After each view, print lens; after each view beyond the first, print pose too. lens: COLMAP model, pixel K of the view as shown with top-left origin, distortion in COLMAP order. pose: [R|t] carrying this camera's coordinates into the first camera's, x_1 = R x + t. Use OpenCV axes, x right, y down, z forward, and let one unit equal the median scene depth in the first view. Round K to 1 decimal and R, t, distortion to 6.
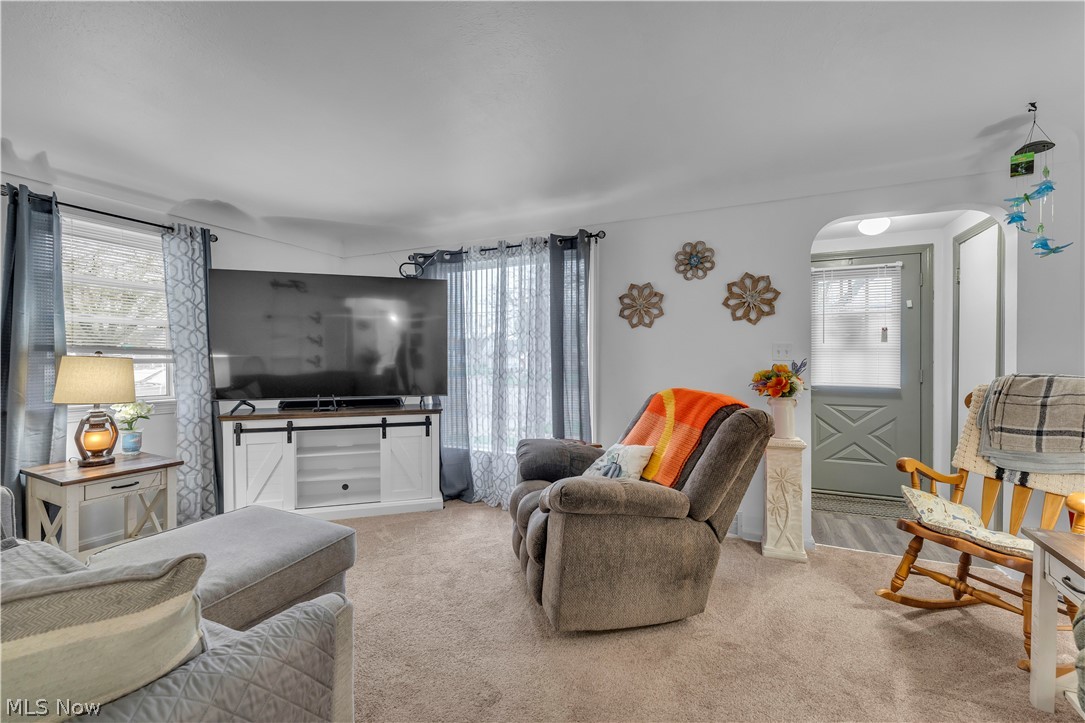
lens RADIAL K [[442.8, 0, 542.5], [0, 442.8, 361.5], [0, 0, 1]] dist [-0.000248, -0.000133]
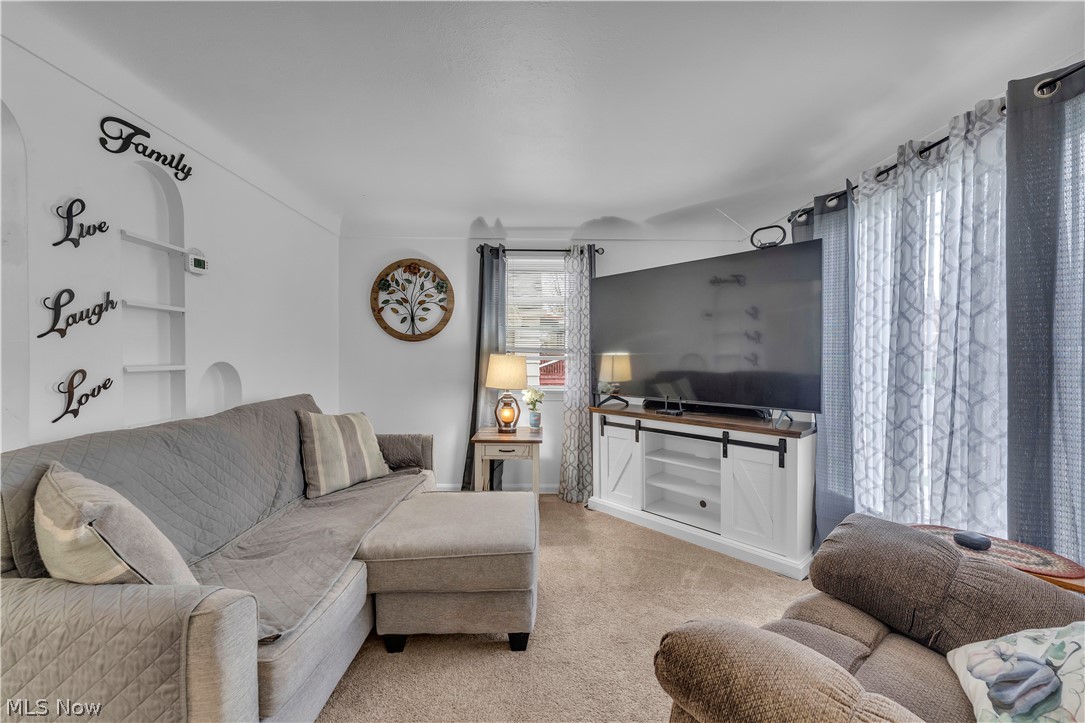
lens RADIAL K [[442.8, 0, 542.5], [0, 442.8, 361.5], [0, 0, 1]] dist [-0.000248, -0.000133]
pose [[0.428142, 0.013521, -0.903610, 0.226945], [-0.008254, 0.999905, 0.011052, -0.005099], [0.903674, 0.002727, 0.428213, 0.375902]]
